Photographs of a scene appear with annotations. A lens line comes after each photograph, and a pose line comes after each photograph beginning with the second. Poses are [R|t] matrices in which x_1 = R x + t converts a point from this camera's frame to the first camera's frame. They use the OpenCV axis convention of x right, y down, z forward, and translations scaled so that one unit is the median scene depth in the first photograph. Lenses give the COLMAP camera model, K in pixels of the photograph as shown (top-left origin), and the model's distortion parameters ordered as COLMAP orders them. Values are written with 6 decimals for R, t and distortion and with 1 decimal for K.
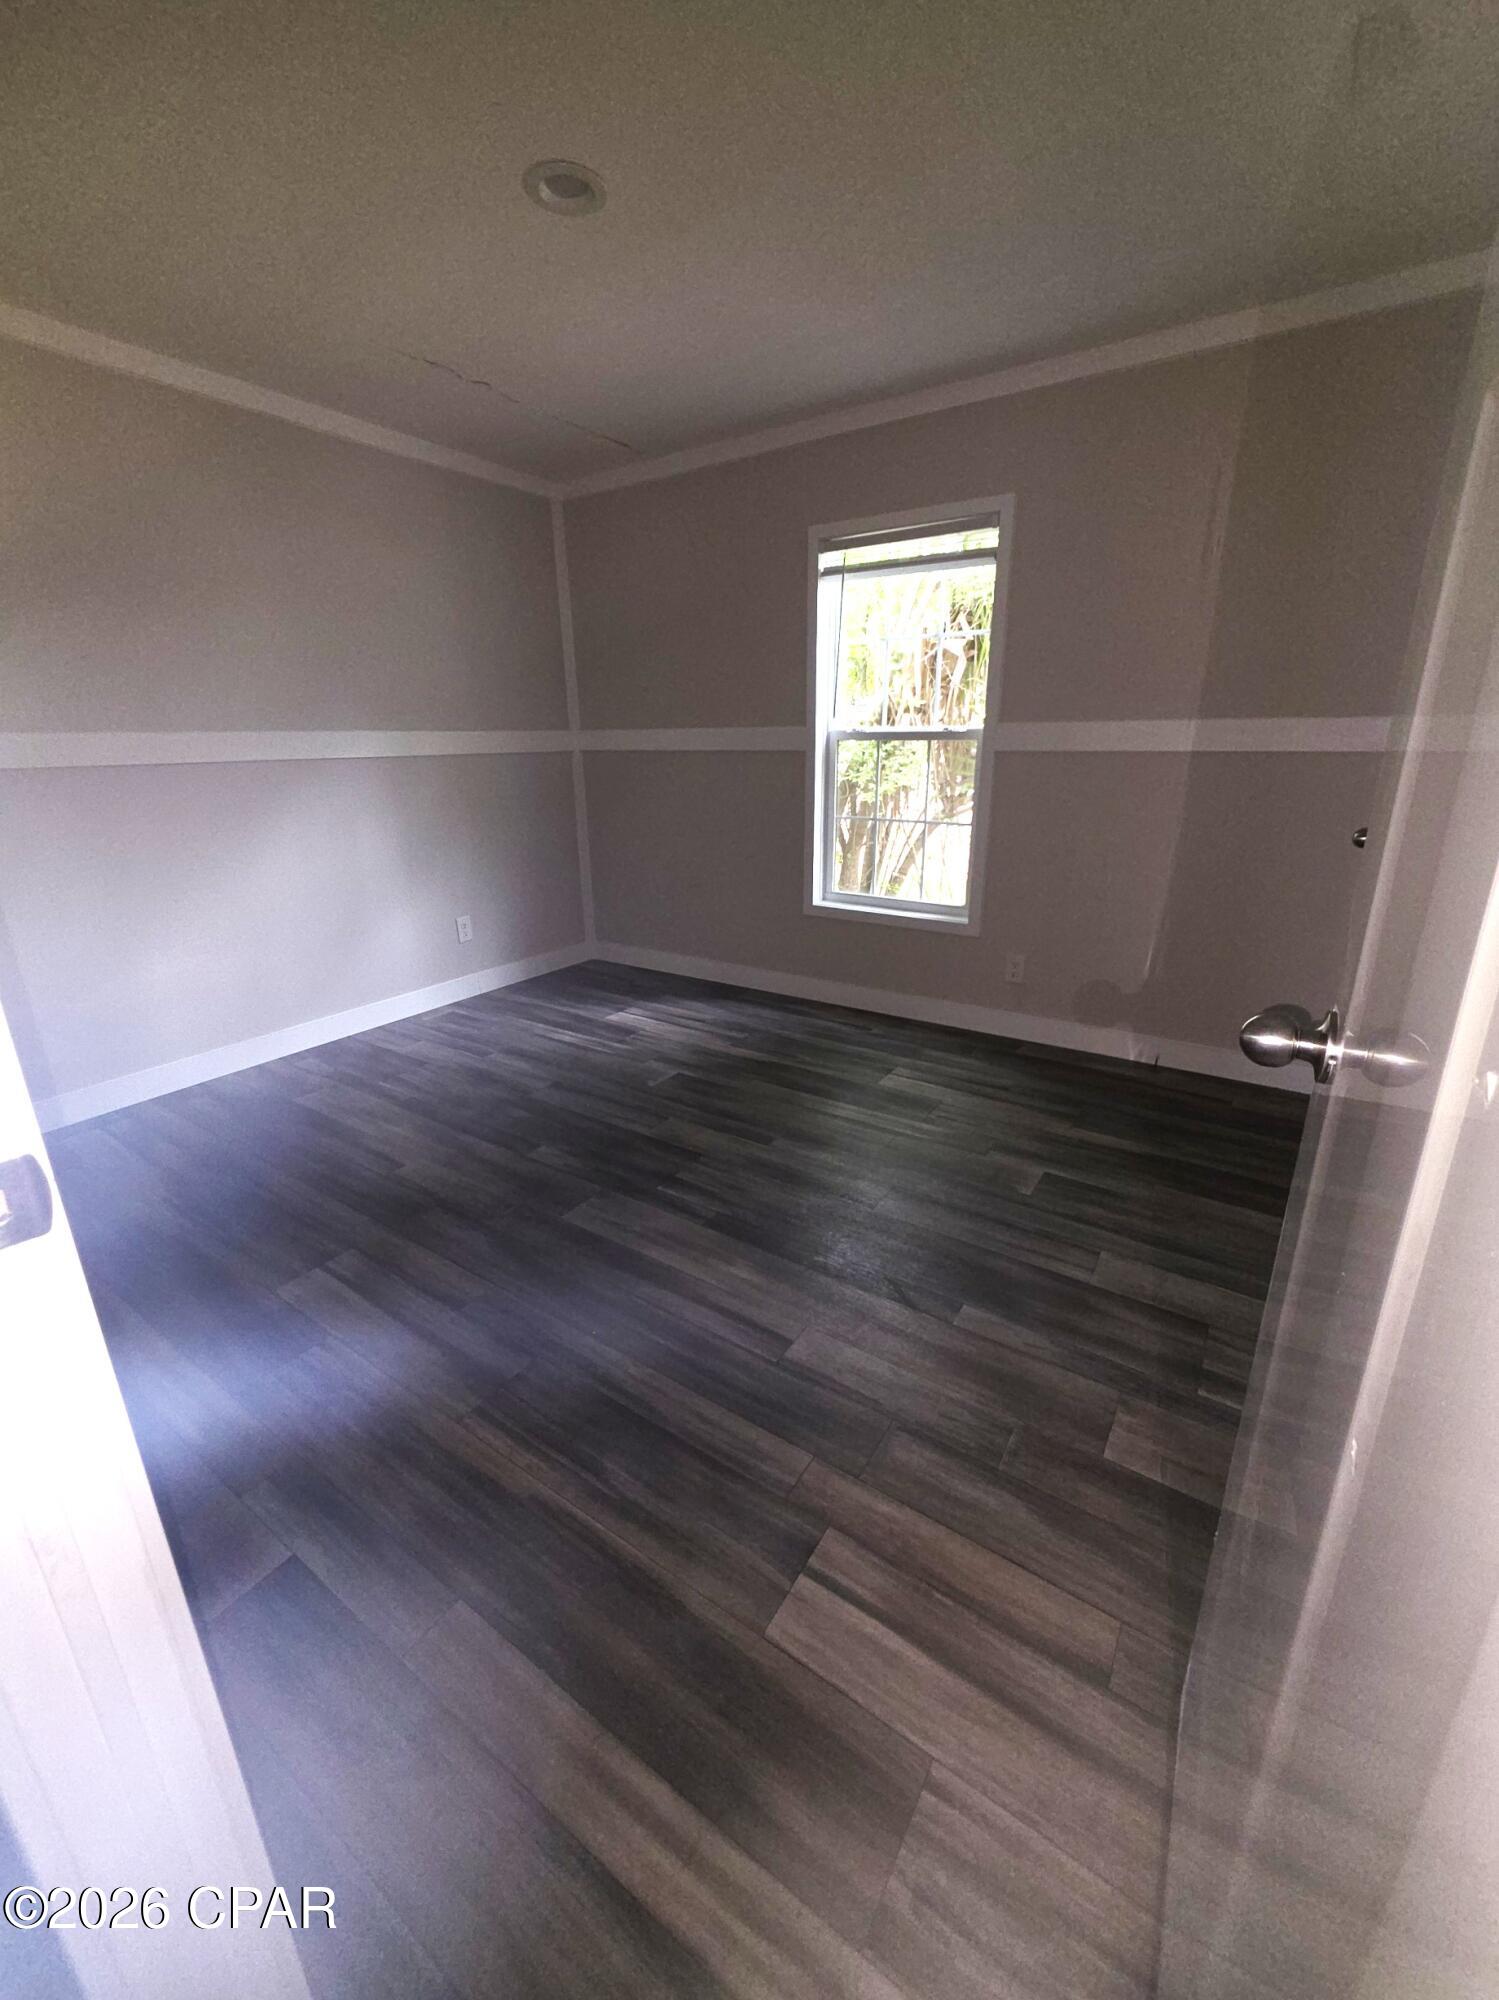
lens RADIAL K [[804.1, 0, 742.5], [0, 804.1, 988.1], [0, 0, 1]] dist [0.011440, -0.000094]
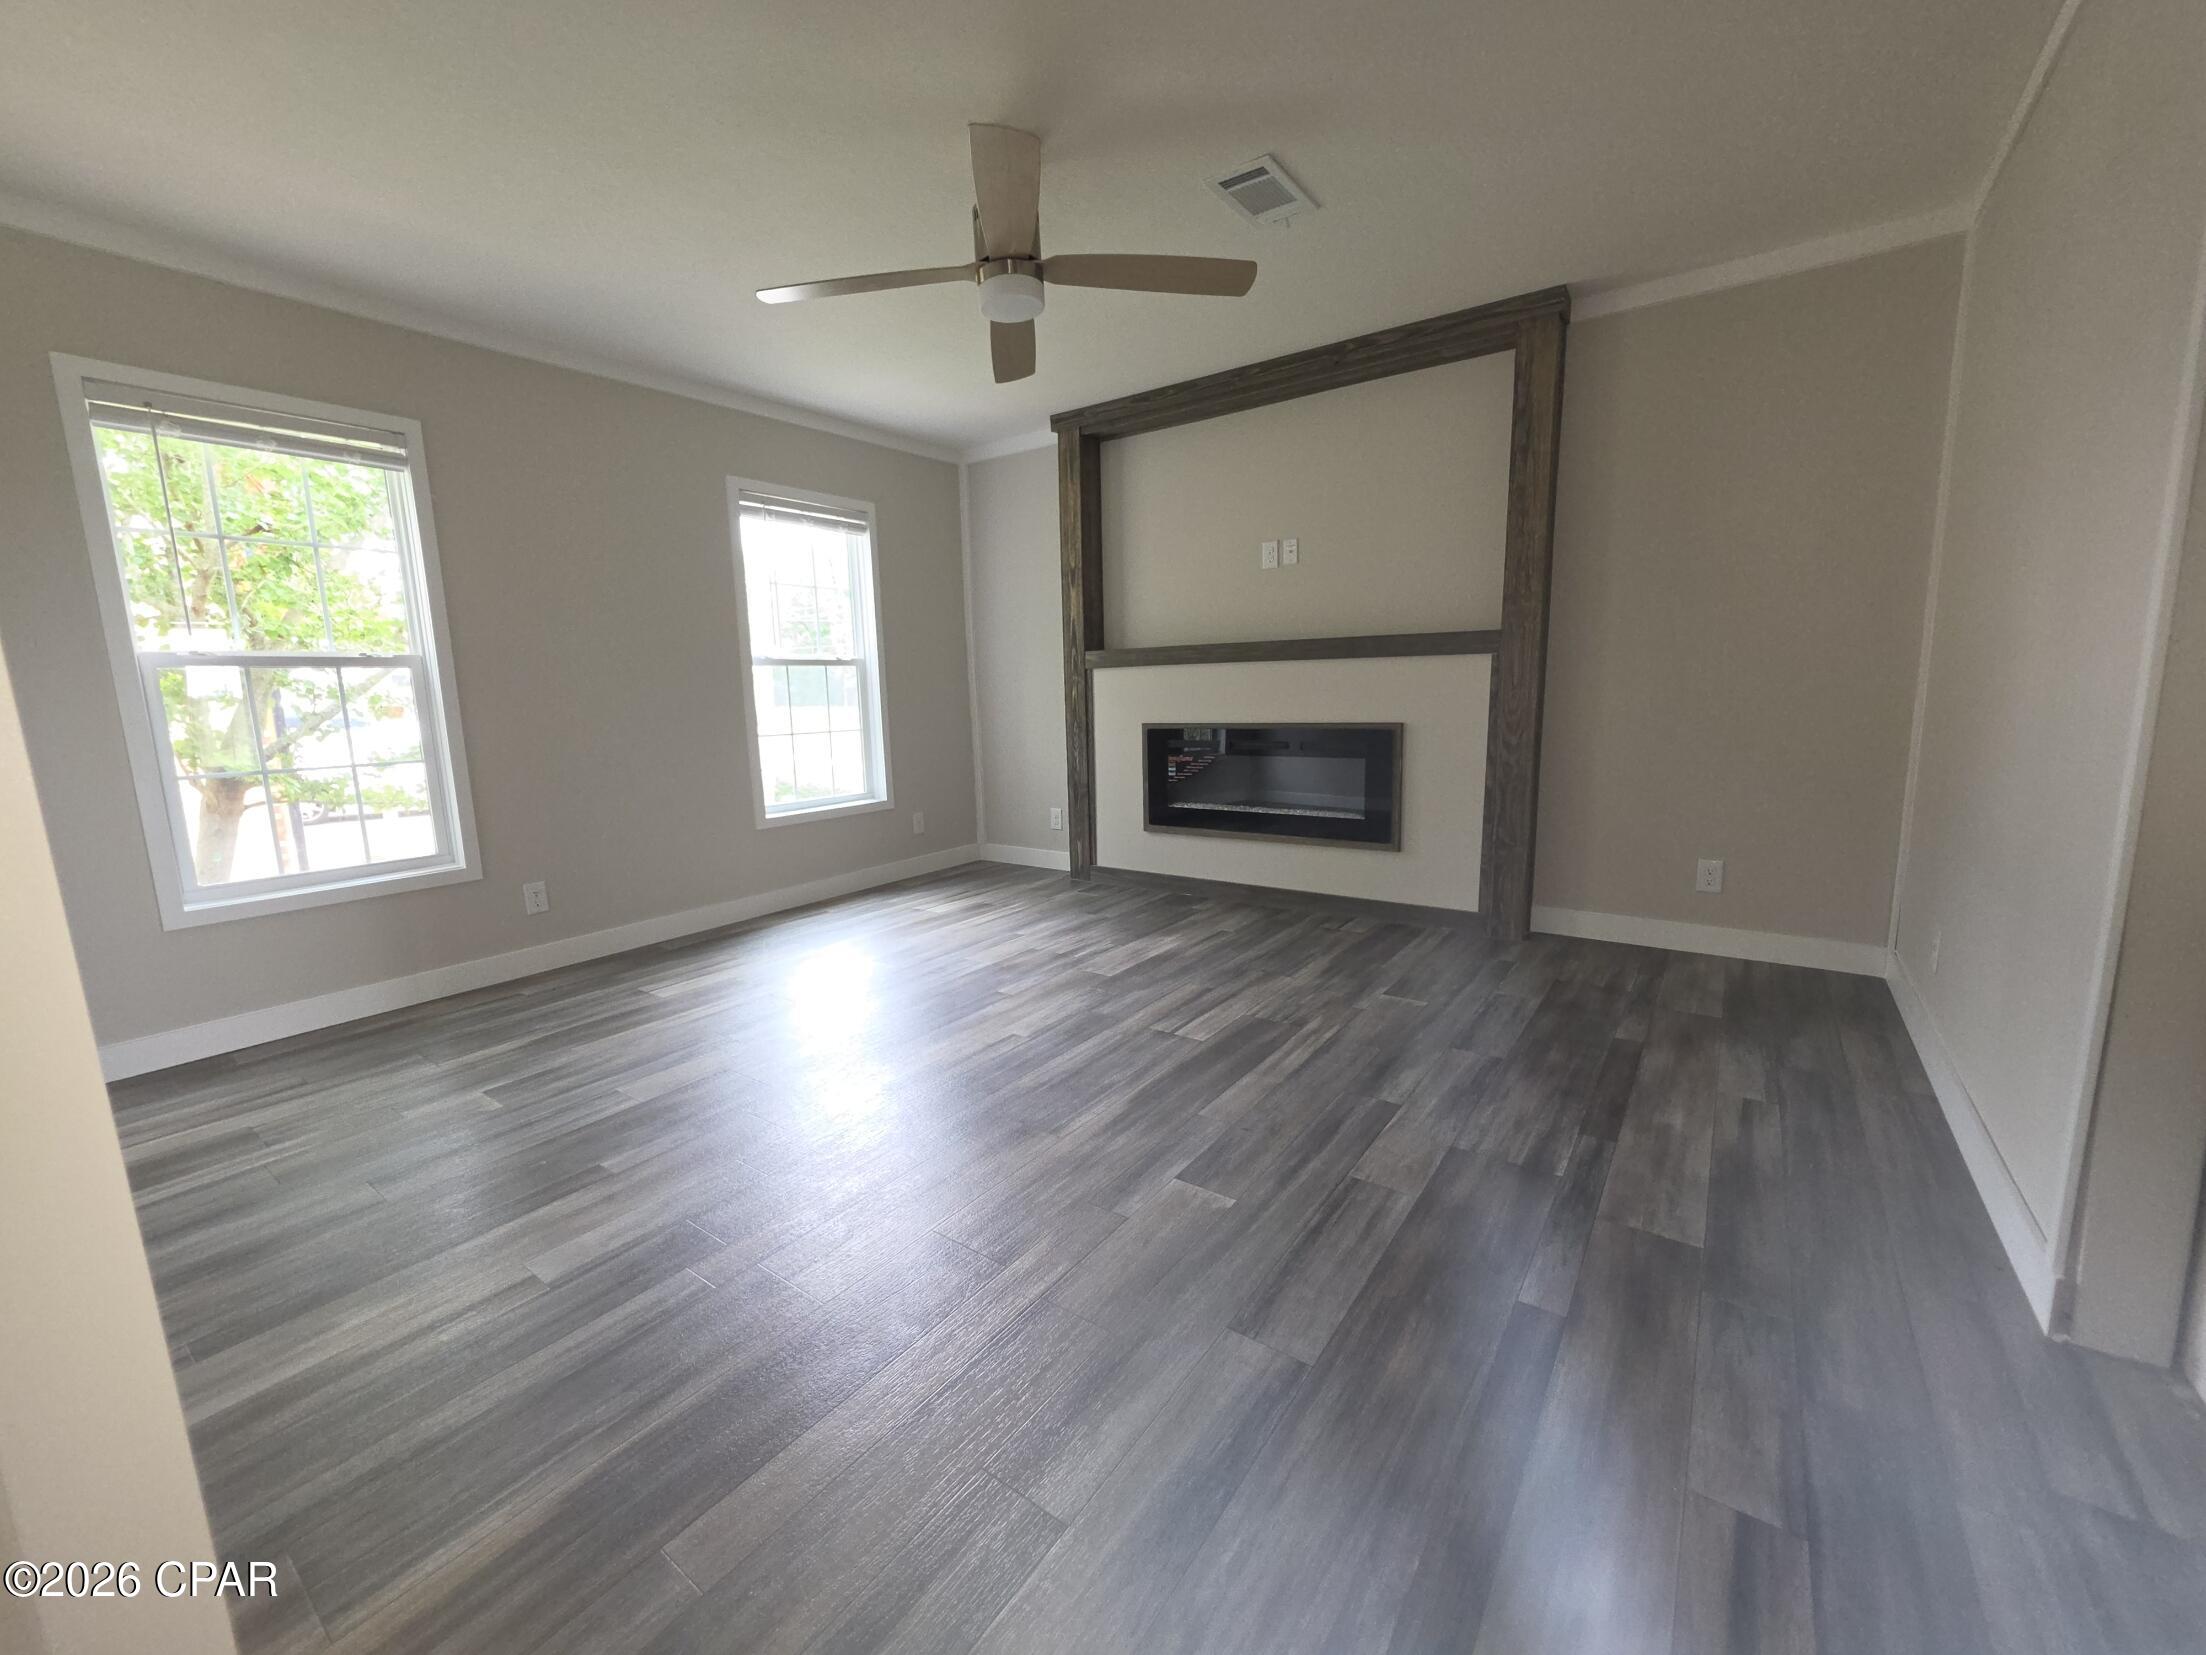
lens RADIAL K [[898.2, 0, 1104.2], [0, 898.2, 825.6], [0, 0, 1]] dist [0.000561, 0.000034]
pose [[0.024838, -0.143746, 0.989303, -1.790323], [0.330060, 0.935294, 0.127612, -0.078082], [-0.943633, 0.323360, 0.070676, 0.739955]]
